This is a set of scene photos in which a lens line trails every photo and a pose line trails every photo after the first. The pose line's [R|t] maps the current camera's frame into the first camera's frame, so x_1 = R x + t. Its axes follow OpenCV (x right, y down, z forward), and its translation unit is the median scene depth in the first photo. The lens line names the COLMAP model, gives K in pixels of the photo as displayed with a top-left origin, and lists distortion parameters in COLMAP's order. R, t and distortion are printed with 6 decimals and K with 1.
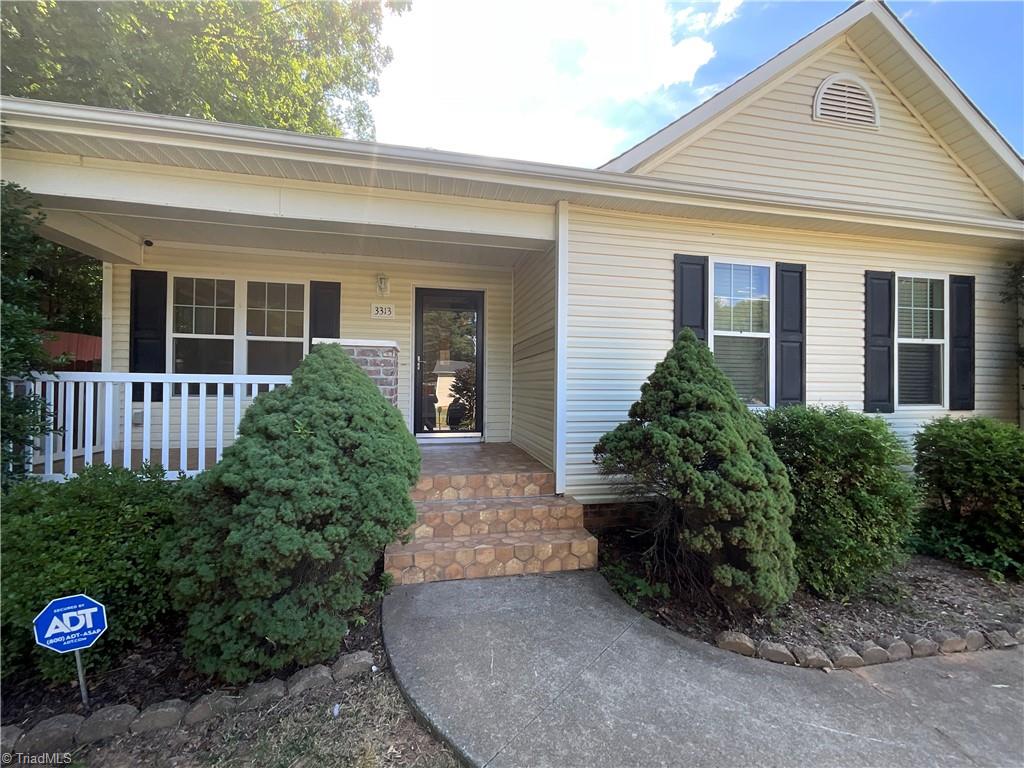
lens RADIAL K [[418.1, 0, 510.5], [0, 418.1, 383.4], [0, 0, 1]] dist [-0.000031, 0.001421]
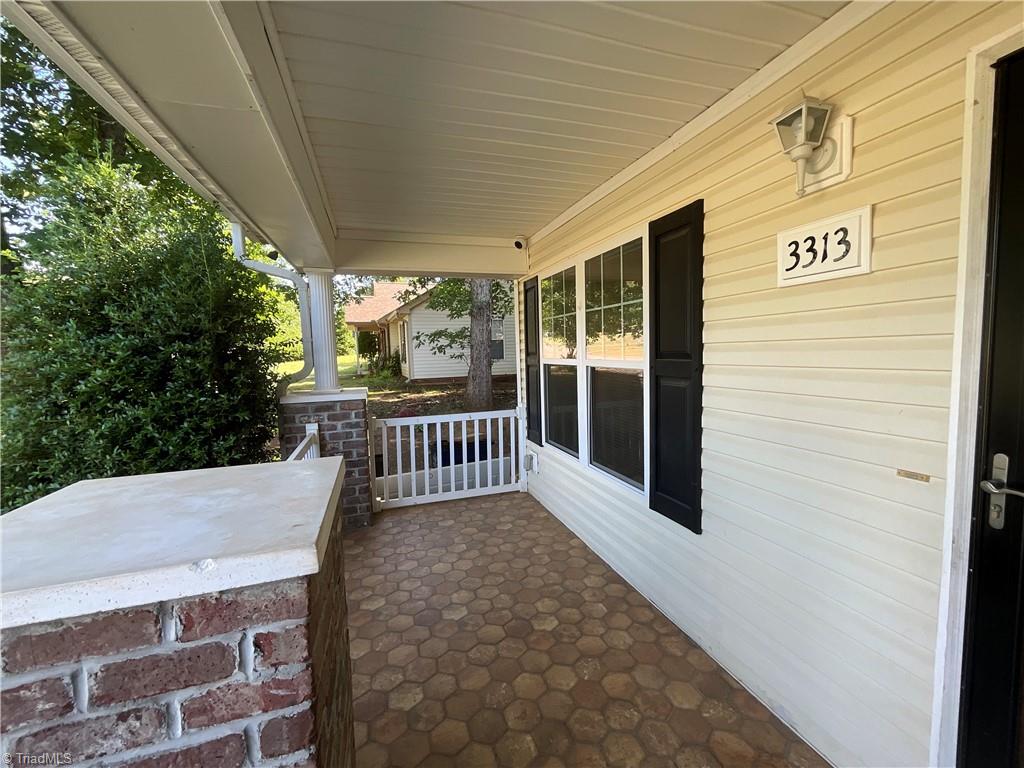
lens RADIAL K [[418.1, 0, 513.6], [0, 418.1, 384.8], [0, 0, 1]] dist [-0.000031, 0.001421]
pose [[0.127570, 0.068253, -0.989478, -0.097047], [0.041674, 0.996380, 0.074102, -0.159480], [0.990954, -0.050689, 0.124264, 1.059686]]
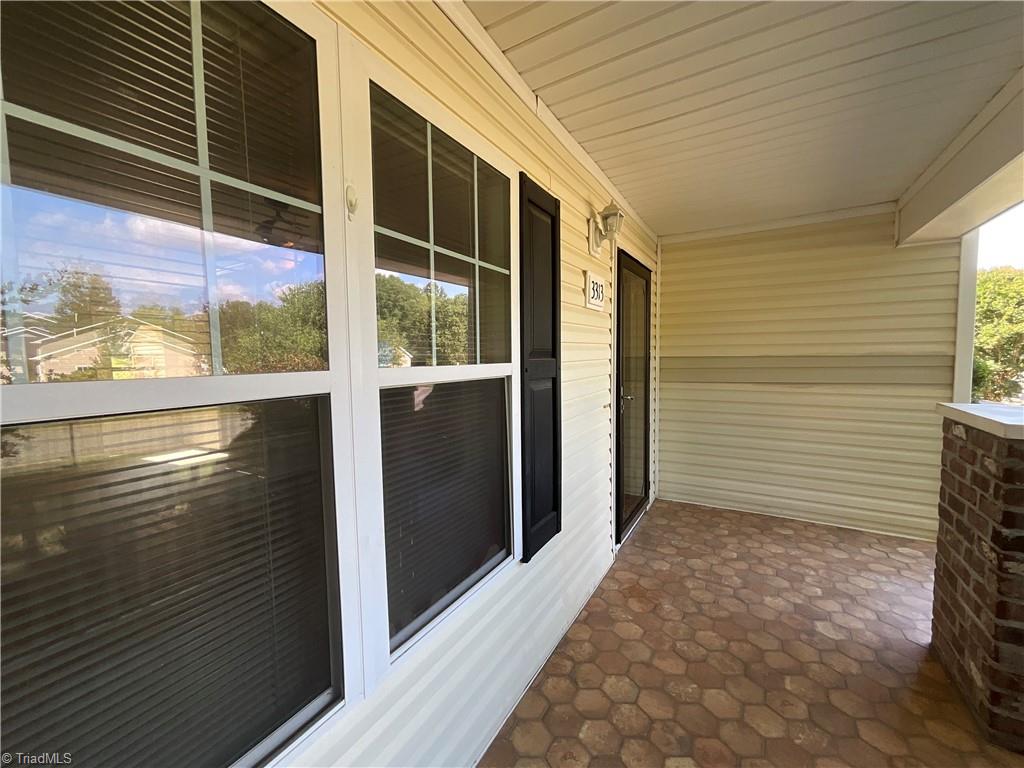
lens RADIAL K [[418.1, 0, 506.5], [0, 418.1, 386.0], [0, 0, 1]] dist [-0.000031, 0.001421]
pose [[0.661622, -0.076520, 0.745923, -0.948472], [0.015172, 0.995942, 0.088710, -0.155293], [-0.749684, -0.047375, 0.660098, 1.052869]]
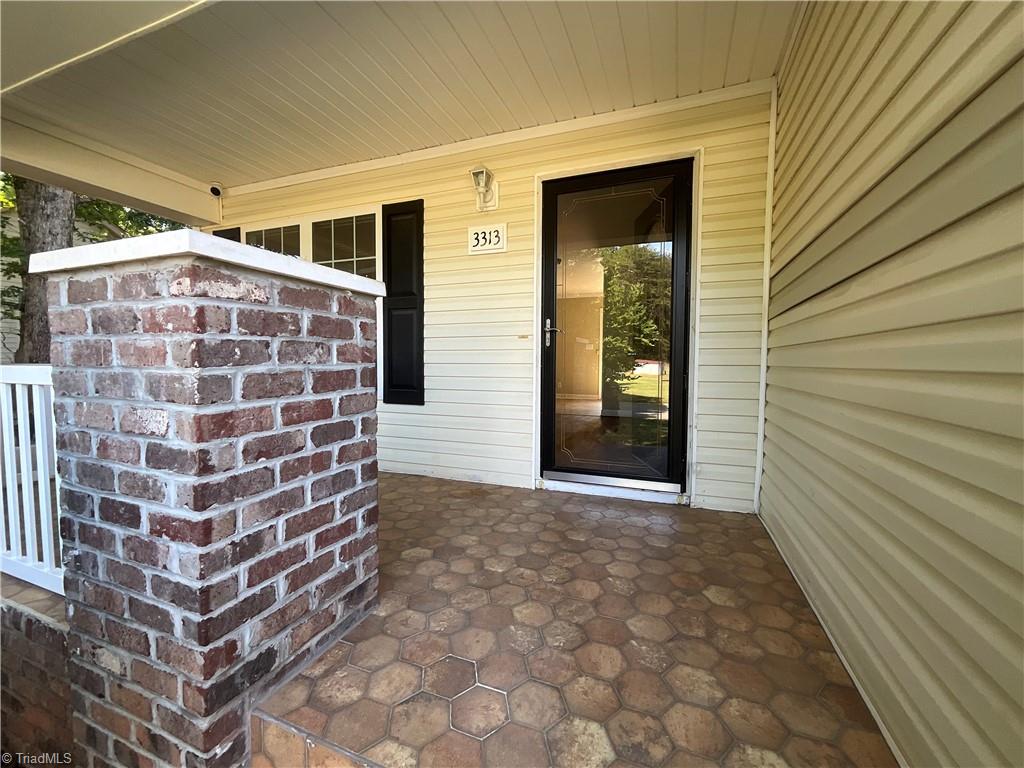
lens RADIAL K [[418.1, 0, 508.1], [0, 418.1, 384.1], [0, 0, 1]] dist [-0.000031, 0.001421]
pose [[0.844673, 0.021533, -0.534849, 0.015867], [0.007098, 0.998652, 0.051416, -0.016988], [0.535235, -0.047226, 0.843382, 0.746598]]
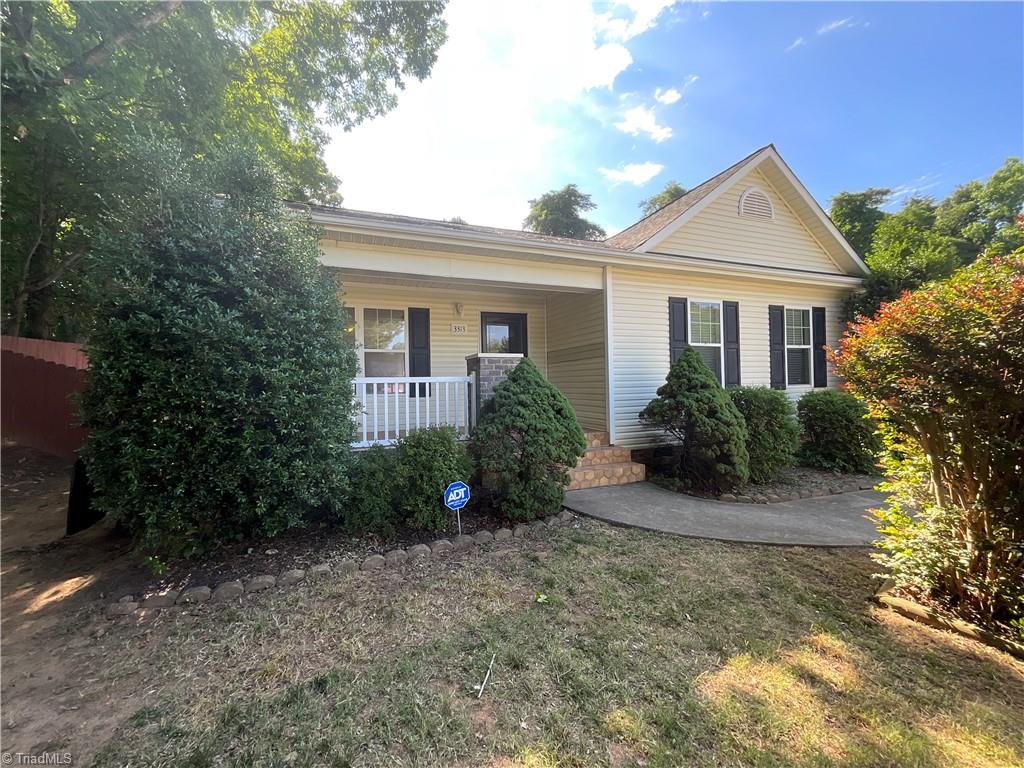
lens RADIAL K [[418.1, 0, 509.9], [0, 418.1, 383.4], [0, 0, 1]] dist [-0.000031, 0.001421]
pose [[0.983964, -0.030109, 0.175806, -0.522206], [0.029532, 0.999546, 0.005902, 0.002678], [-0.175904, -0.000616, 0.984407, -0.510031]]
